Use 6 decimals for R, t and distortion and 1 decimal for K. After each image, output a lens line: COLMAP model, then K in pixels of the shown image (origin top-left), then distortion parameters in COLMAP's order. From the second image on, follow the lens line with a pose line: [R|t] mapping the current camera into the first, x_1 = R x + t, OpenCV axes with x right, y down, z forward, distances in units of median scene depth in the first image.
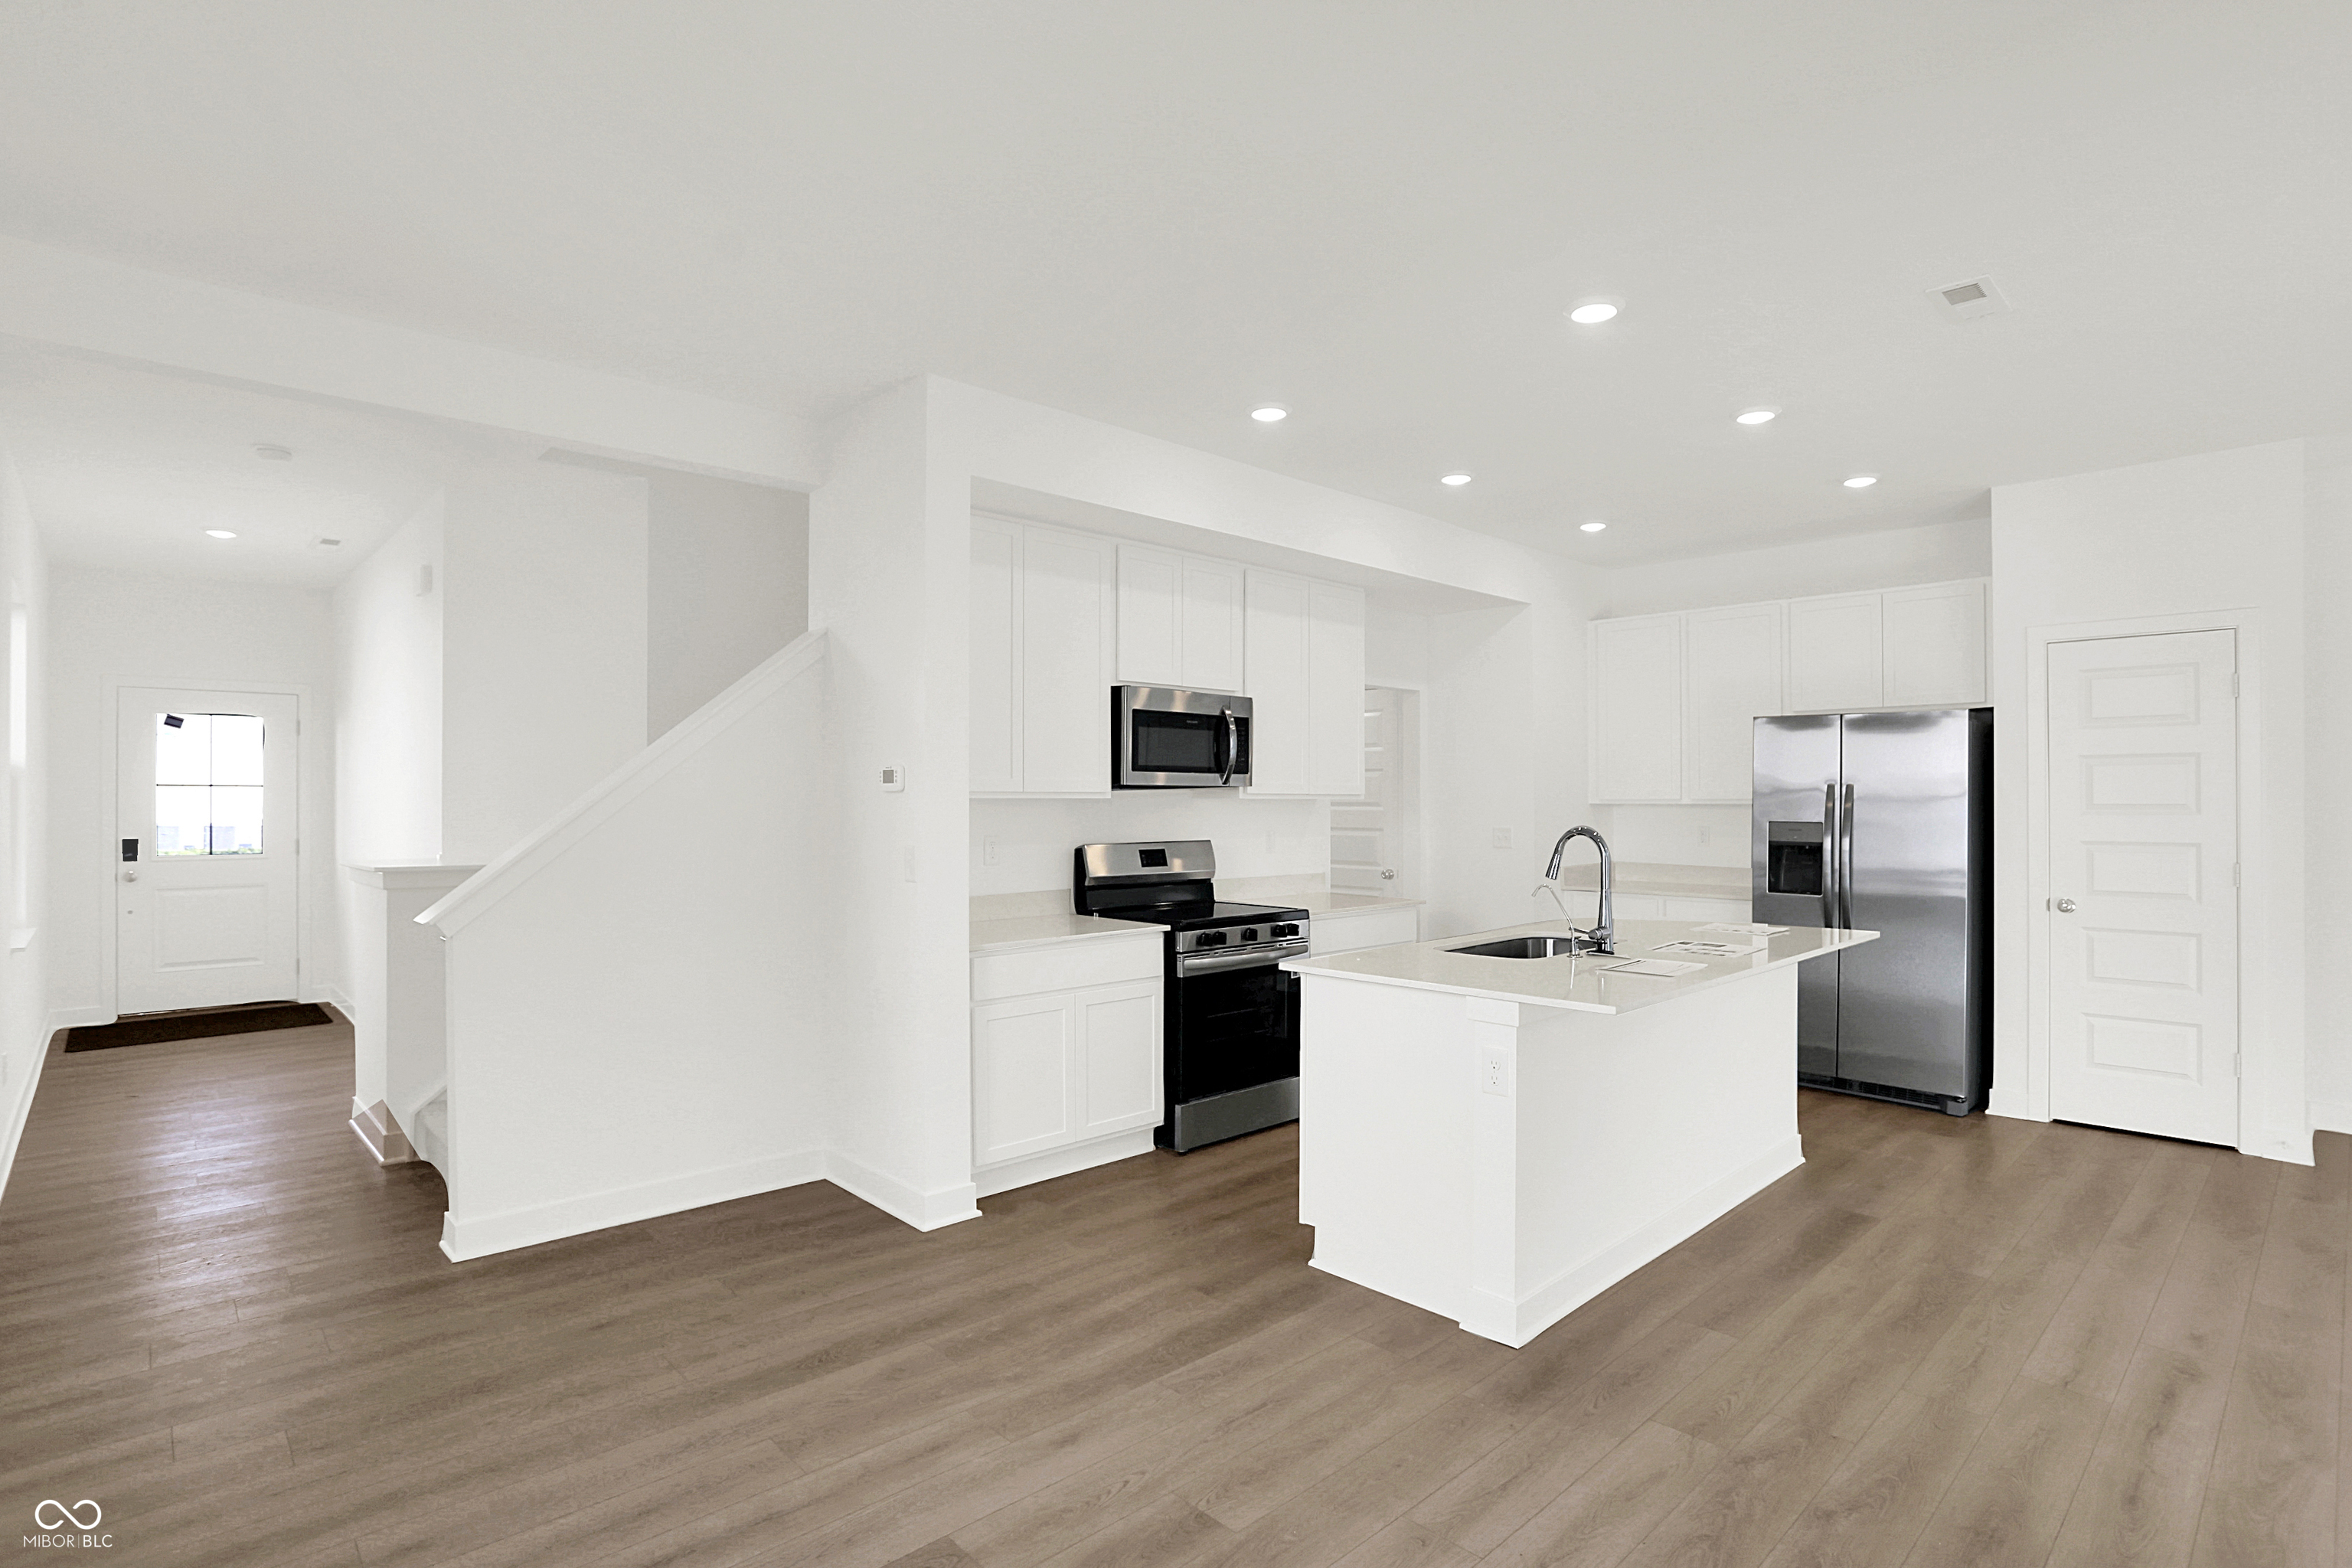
lens RADIAL K [[1161.8, 0, 1176.0], [0, 1161.8, 784.0], [0, 0, 1]] dist [-0.070285, 0.031217]
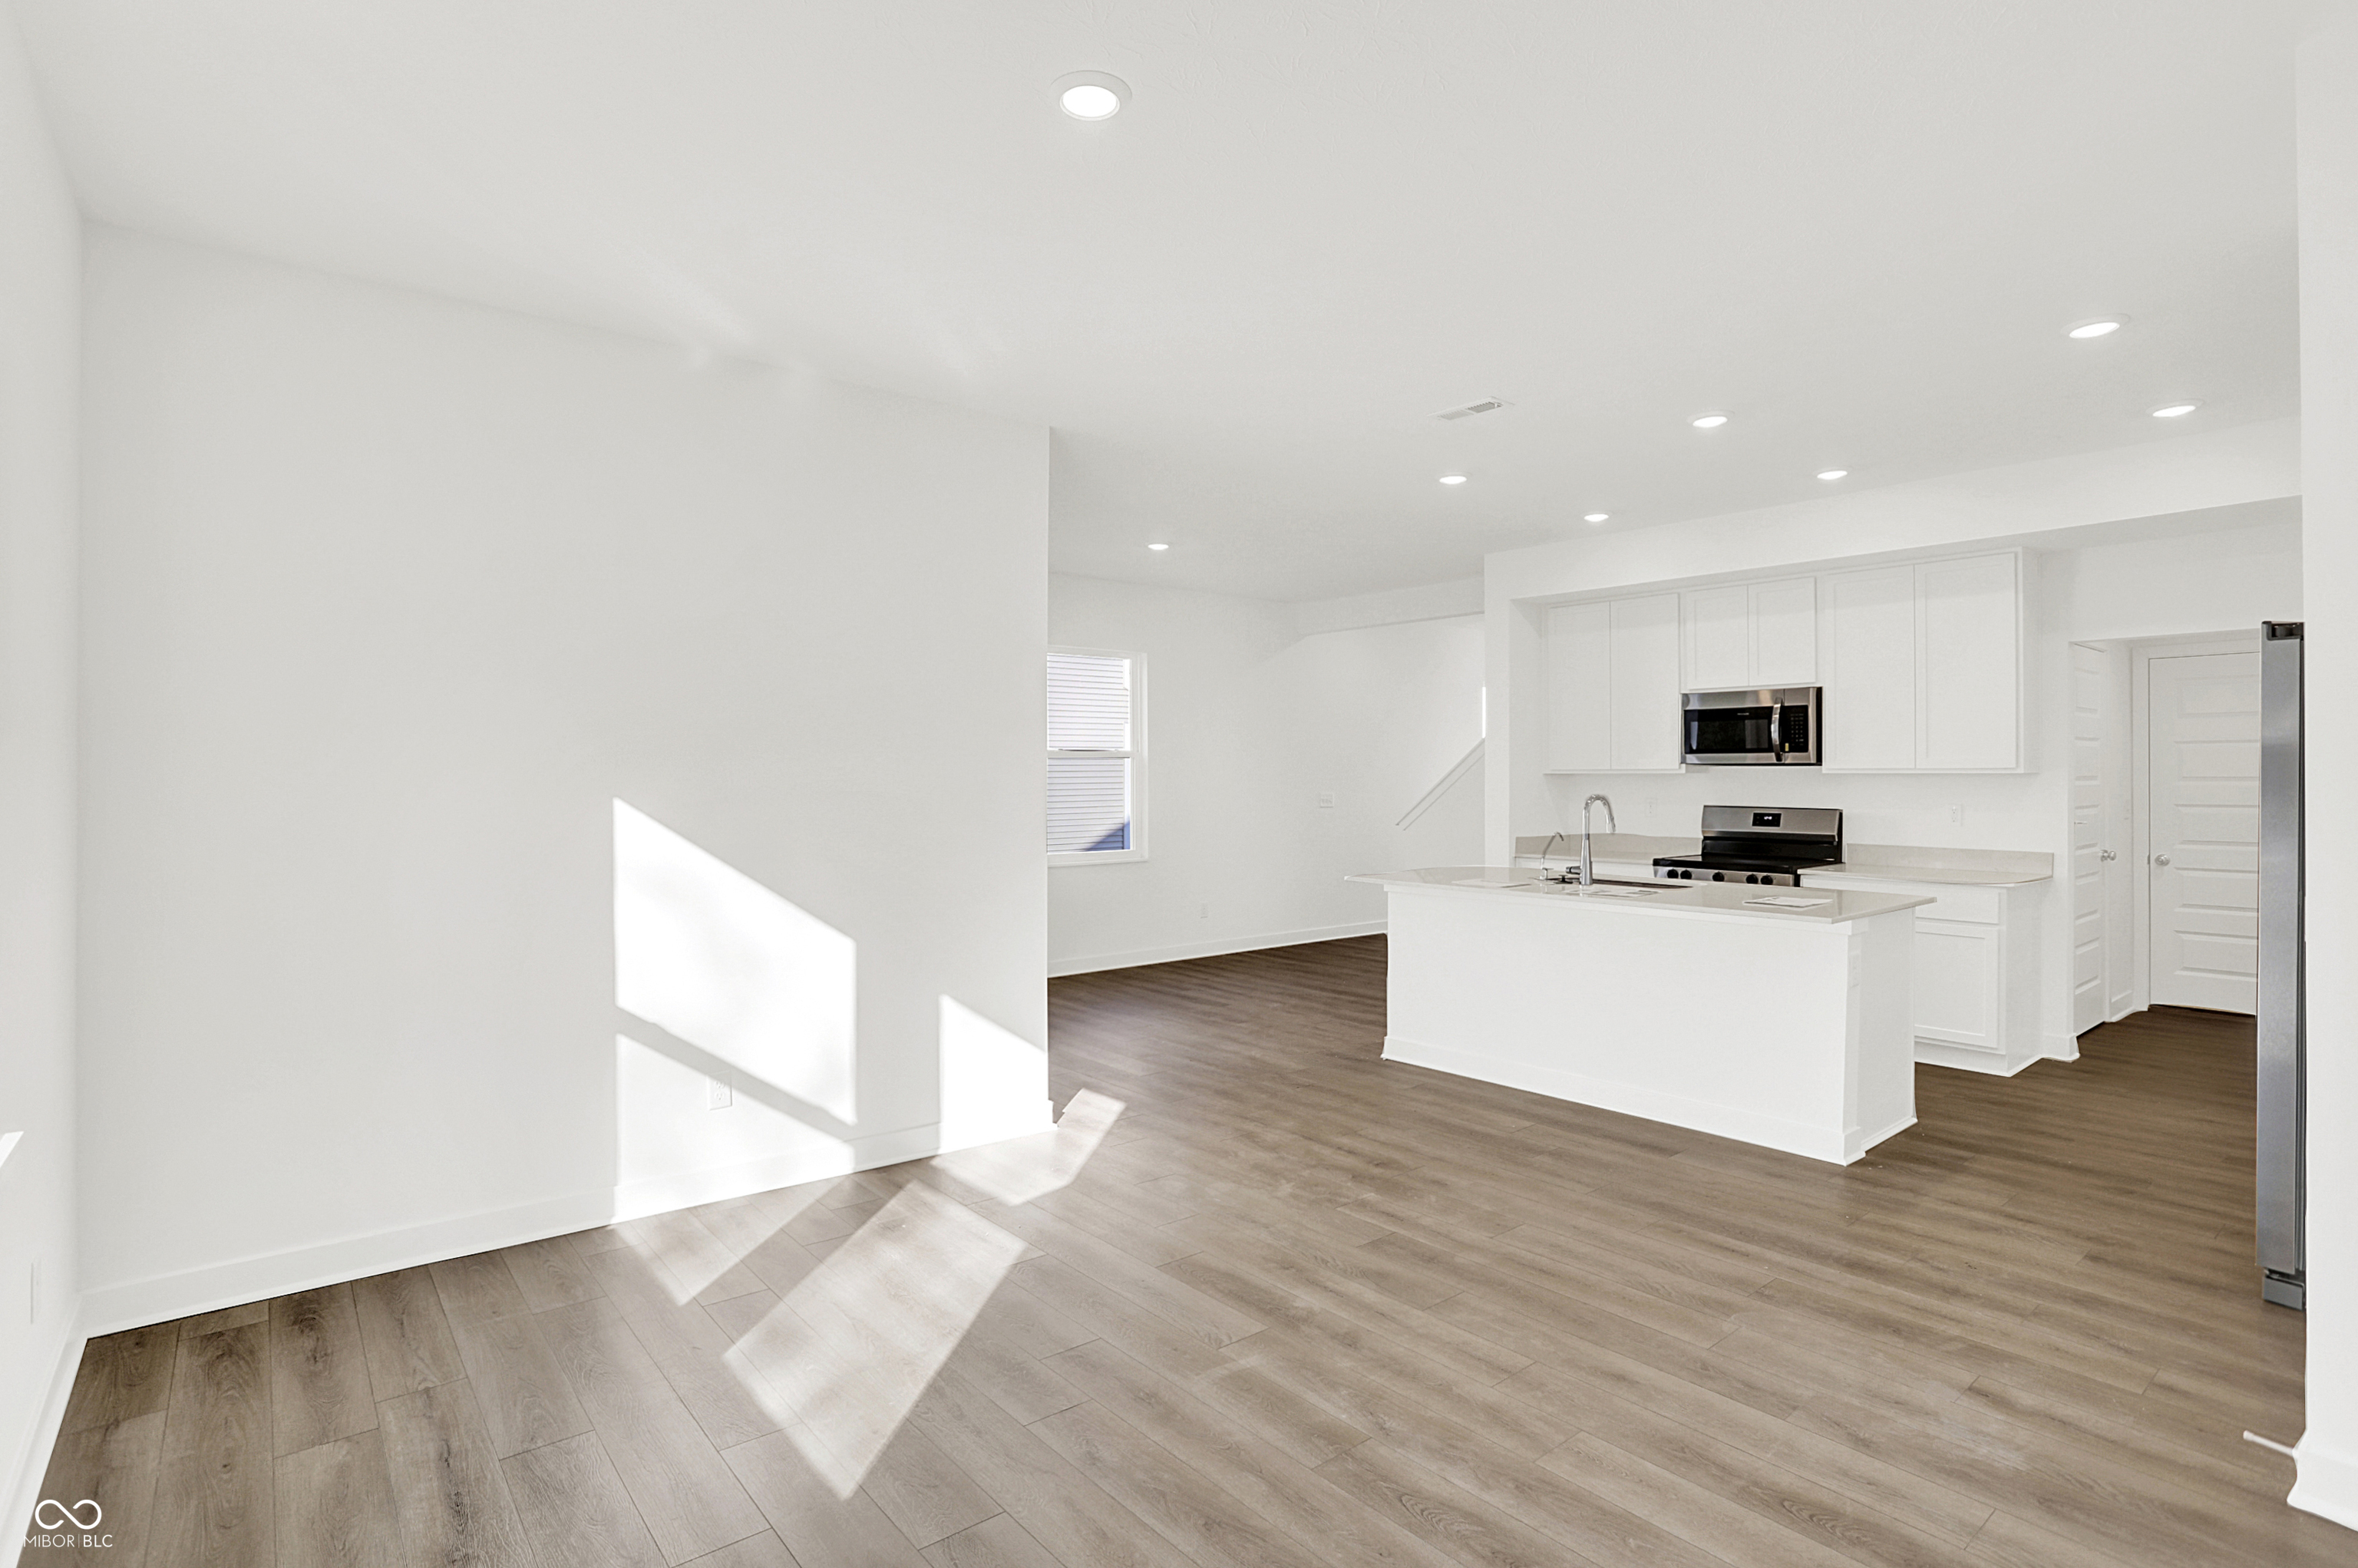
lens RADIAL K [[1192.8, 0, 1189.6], [0, 1192.8, 771.7], [0, 0, 1]] dist [-0.001232, 0.000759]
pose [[-0.053395, -0.002964, -0.998569, 1.371197], [0.017323, 0.999842, -0.003894, 0.005455], [0.998423, -0.017506, -0.053336, 0.460365]]
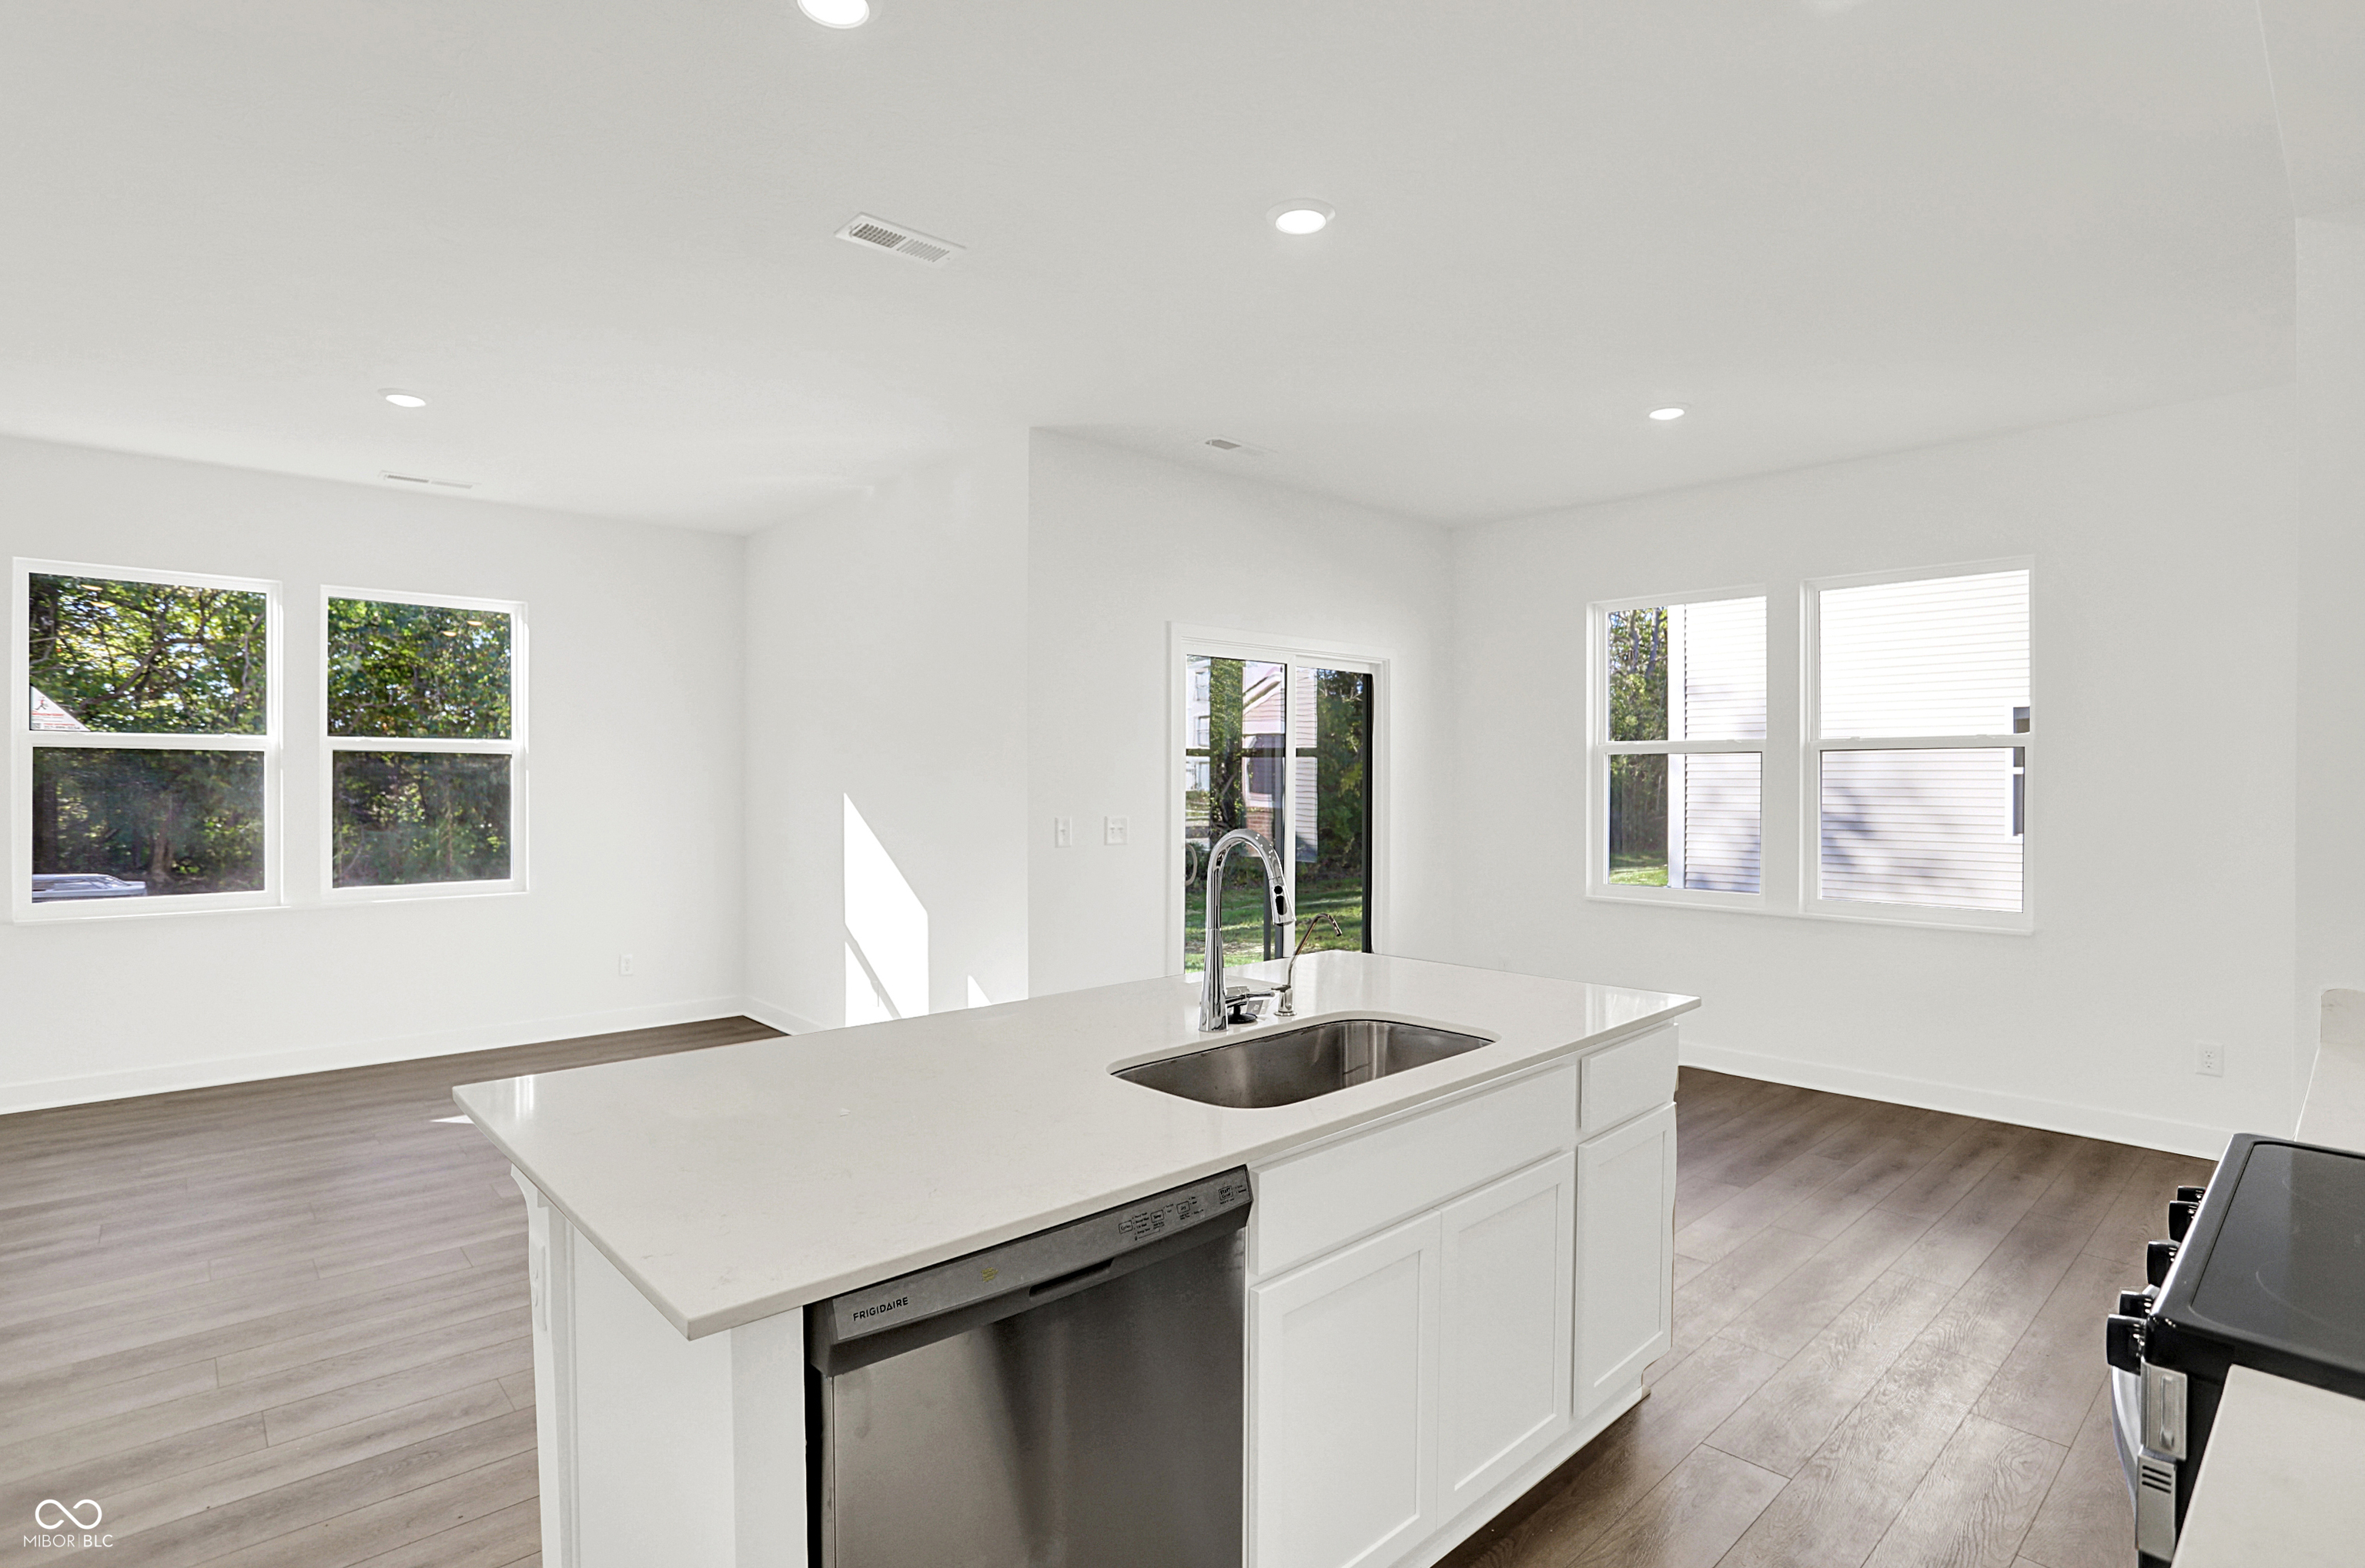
lens RADIAL K [[1183.2, 0, 1182.5], [0, 1183.2, 784.0], [0, 0, 1]] dist [-0.072633, 0.030705]
pose [[-0.999847, -0.002716, 0.017292, 0.282035], [-0.002809, 0.999982, -0.005354, 0.012351], [-0.017277, -0.005401, -0.999836, 1.233417]]
